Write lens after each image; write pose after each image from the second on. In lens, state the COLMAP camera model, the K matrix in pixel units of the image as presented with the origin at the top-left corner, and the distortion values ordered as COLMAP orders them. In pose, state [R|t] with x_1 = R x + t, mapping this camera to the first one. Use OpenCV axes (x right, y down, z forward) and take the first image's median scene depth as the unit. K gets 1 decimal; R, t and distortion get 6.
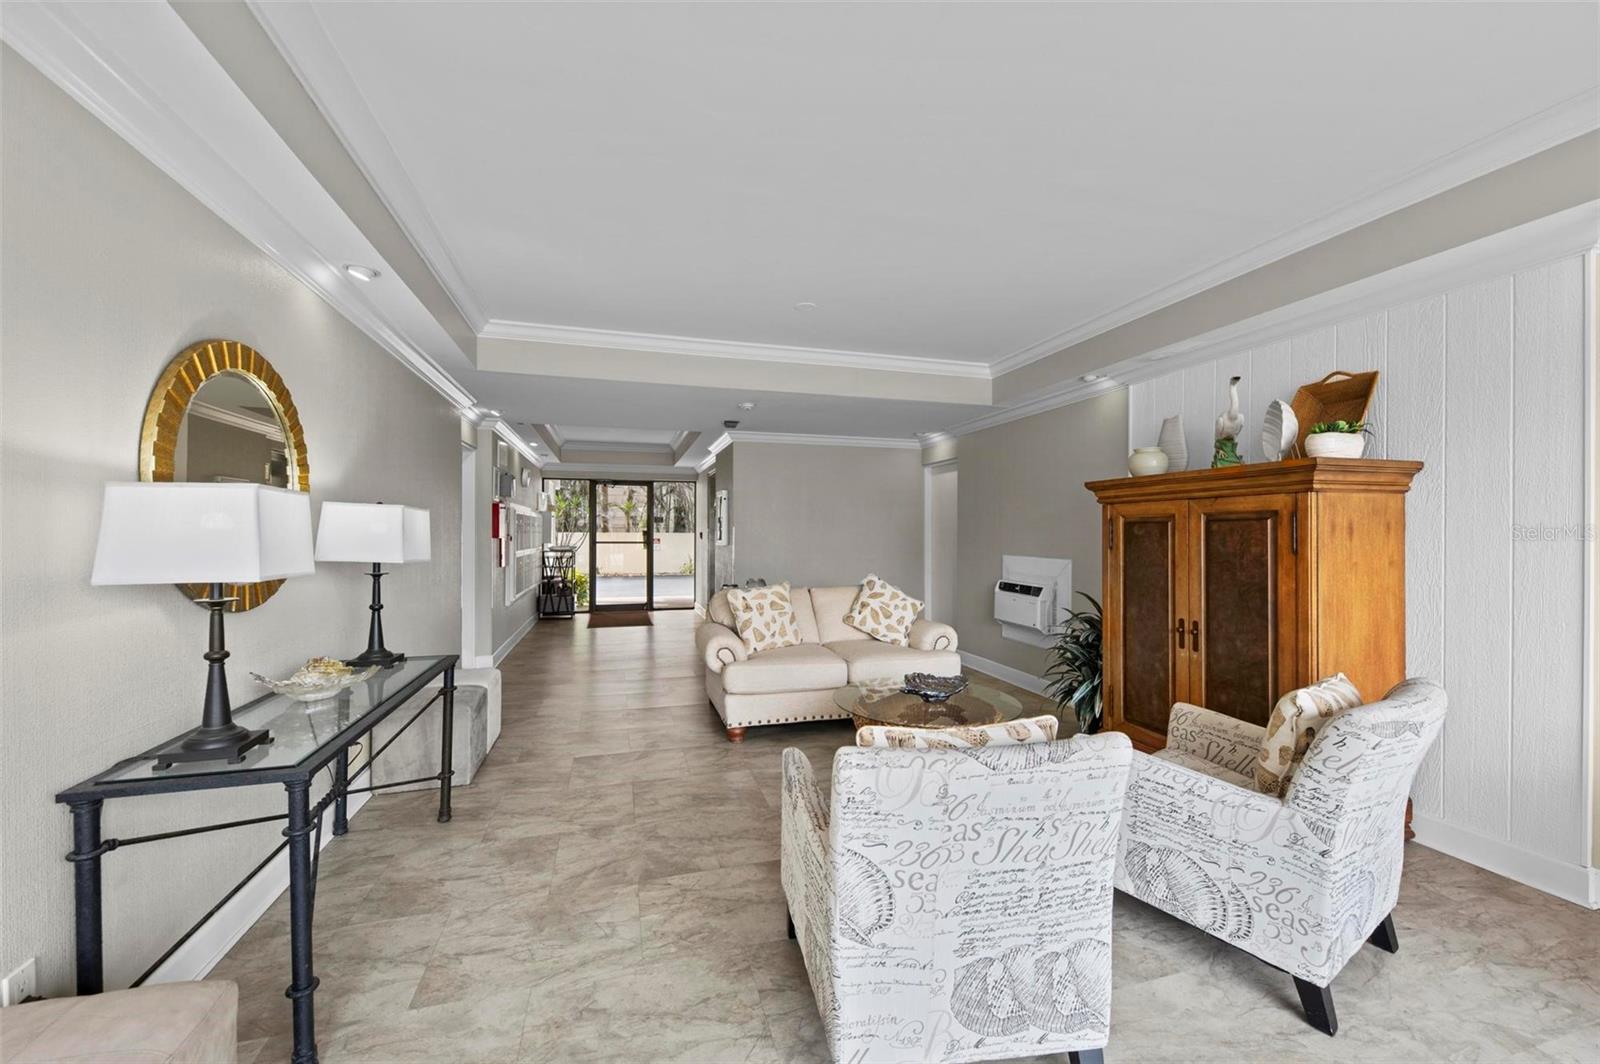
lens RADIAL K [[629.7, 0, 797.5], [0, 629.7, 531.6], [0, 0, 1]] dist [0.001363, 0.000048]
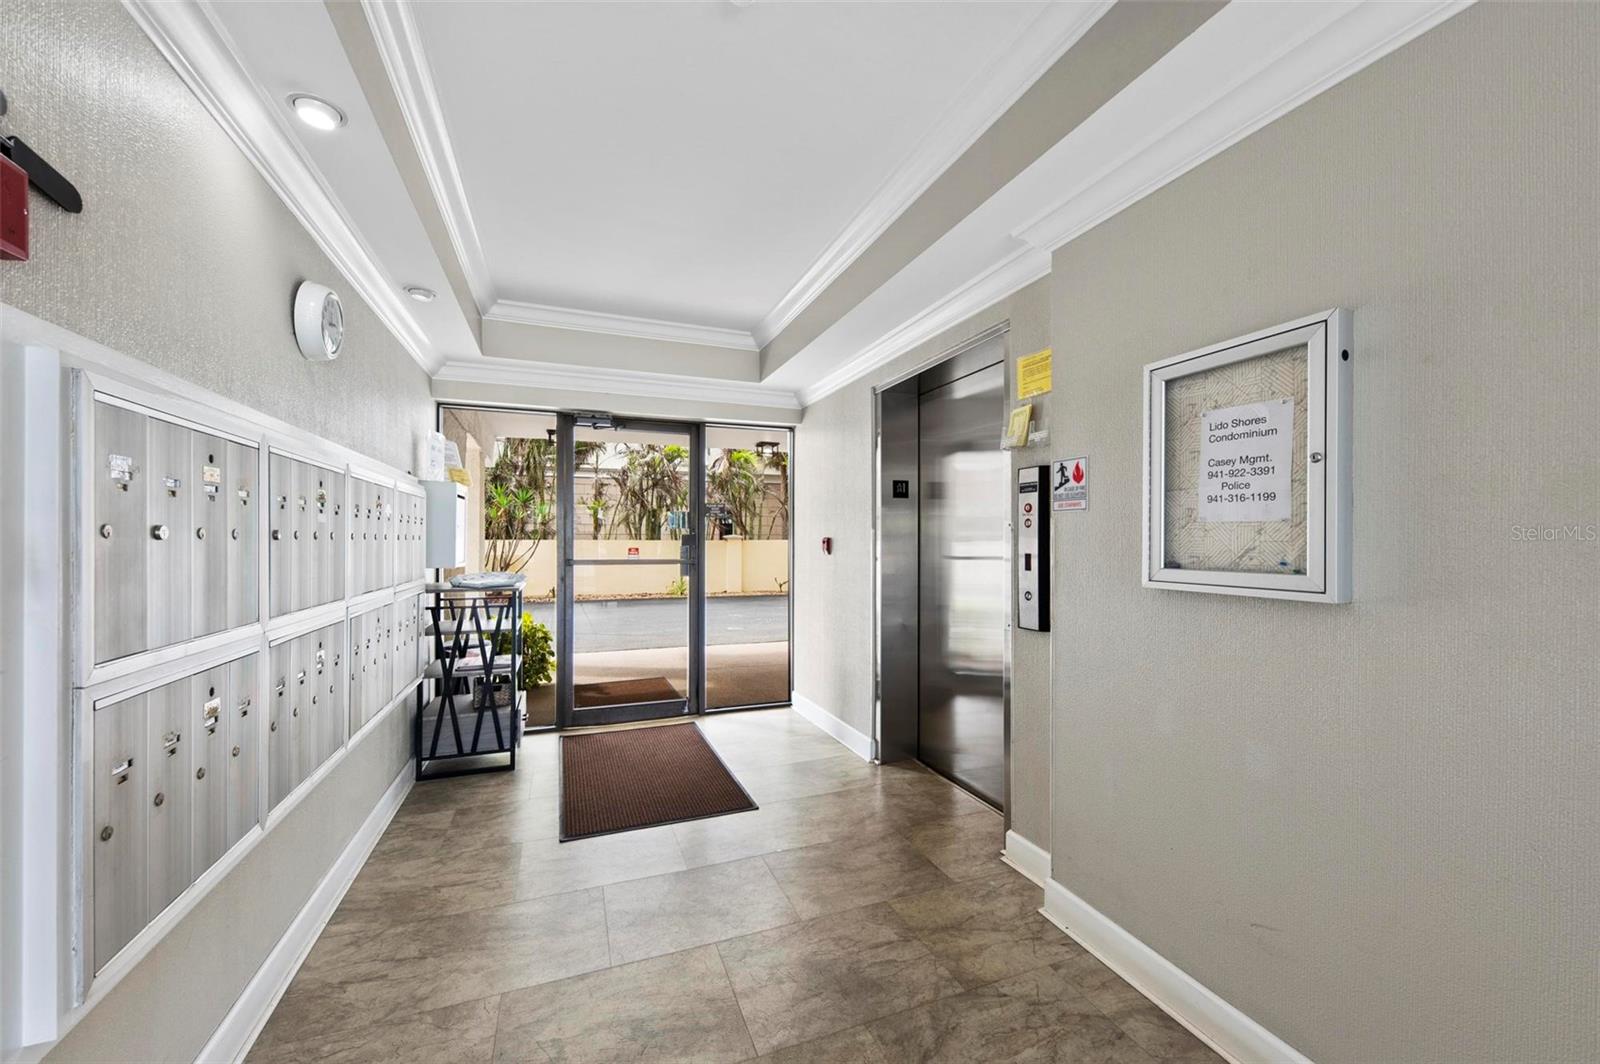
lens RADIAL K [[629.7, 0, 804.1], [0, 629.7, 533.3], [0, 0, 1]] dist [0.001363, 0.000048]
pose [[0.996591, 0.001448, 0.082485, -0.200371], [-0.000662, 0.999954, -0.009550, 0.001644], [-0.082495, 0.009463, 0.996547, 0.565530]]
